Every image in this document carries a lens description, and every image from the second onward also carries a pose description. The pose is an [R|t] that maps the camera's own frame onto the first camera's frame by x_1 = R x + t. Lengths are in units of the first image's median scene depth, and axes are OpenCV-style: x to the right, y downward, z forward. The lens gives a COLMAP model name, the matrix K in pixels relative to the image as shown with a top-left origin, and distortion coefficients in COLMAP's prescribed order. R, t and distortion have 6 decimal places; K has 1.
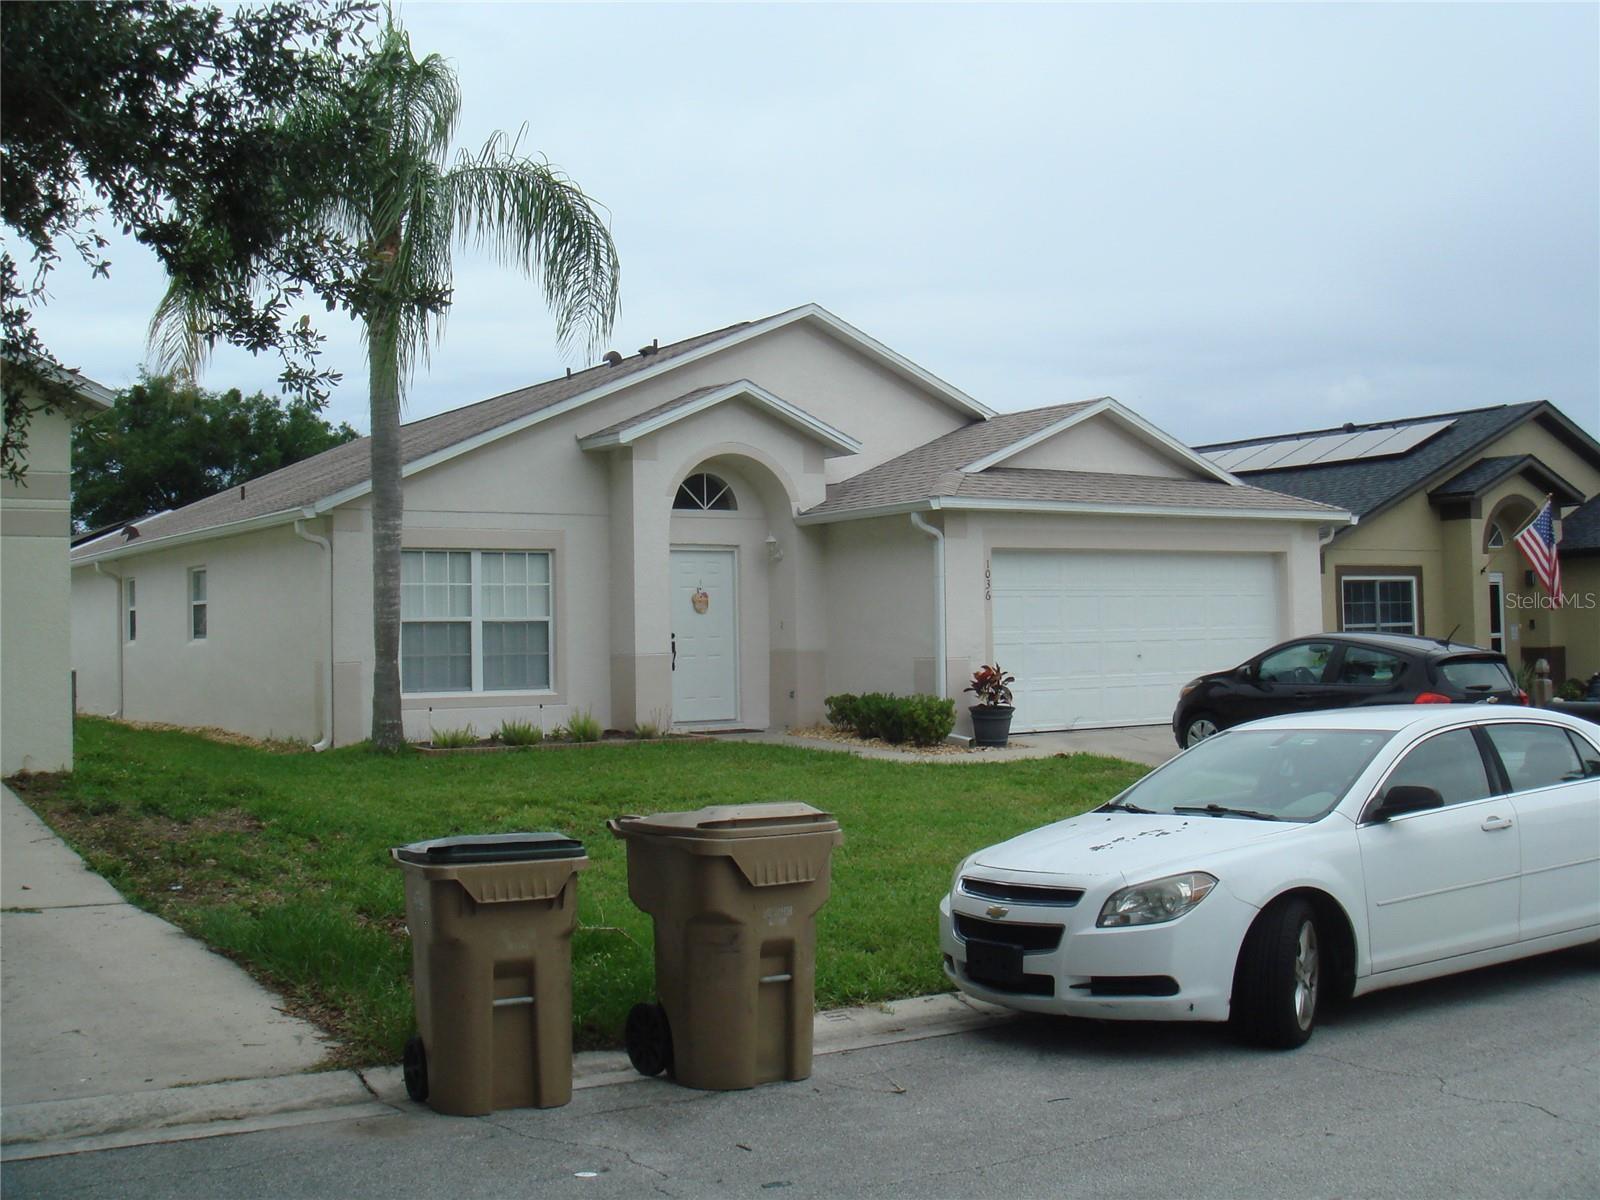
lens RADIAL K [[2025.7, 0, 800.0], [0, 2025.7, 600.0], [0, 0, 1]] dist [-0.186698, -0.003916]
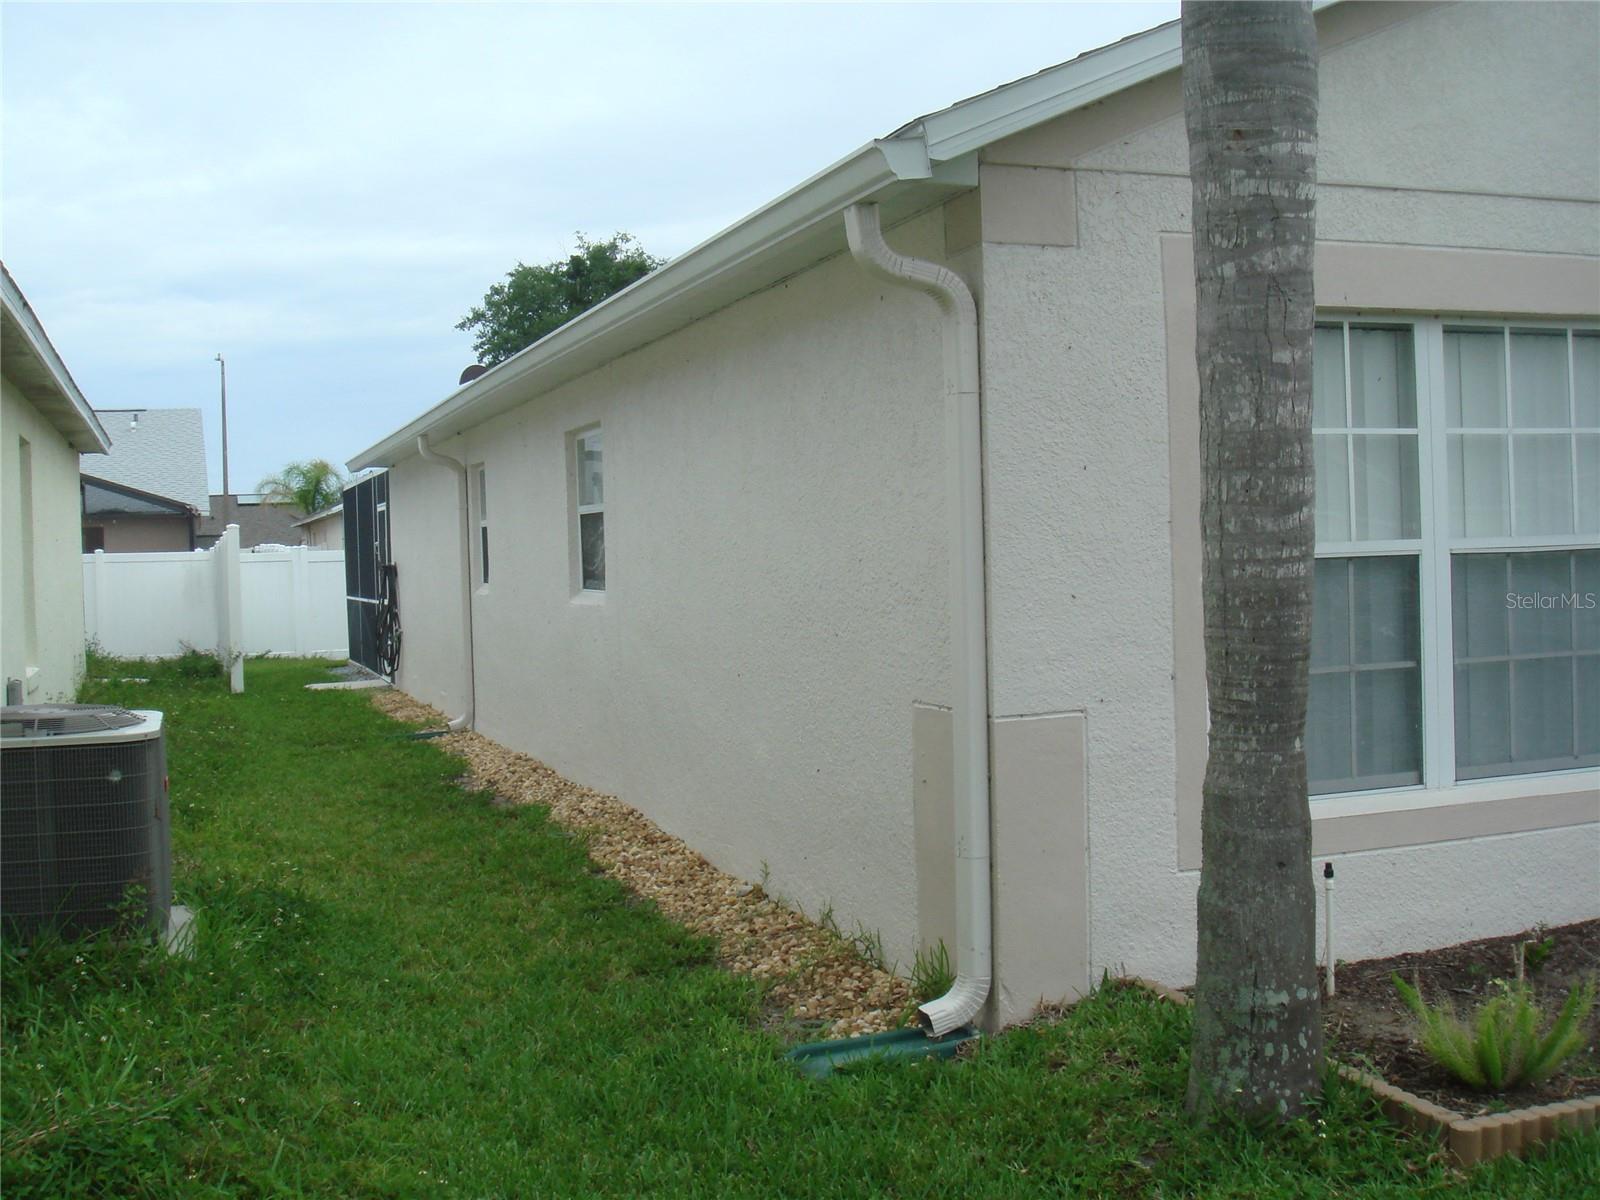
lens RADIAL K [[1830.9, 0, 800.0], [0, 1830.9, 600.0], [0, 0, 1]] dist [-0.108147, -0.015890]
pose [[0.974993, -0.009605, -0.222026, -0.192599], [0.021965, 0.998339, 0.053266, 0.000935], [0.221146, -0.056811, 0.973585, 0.711883]]
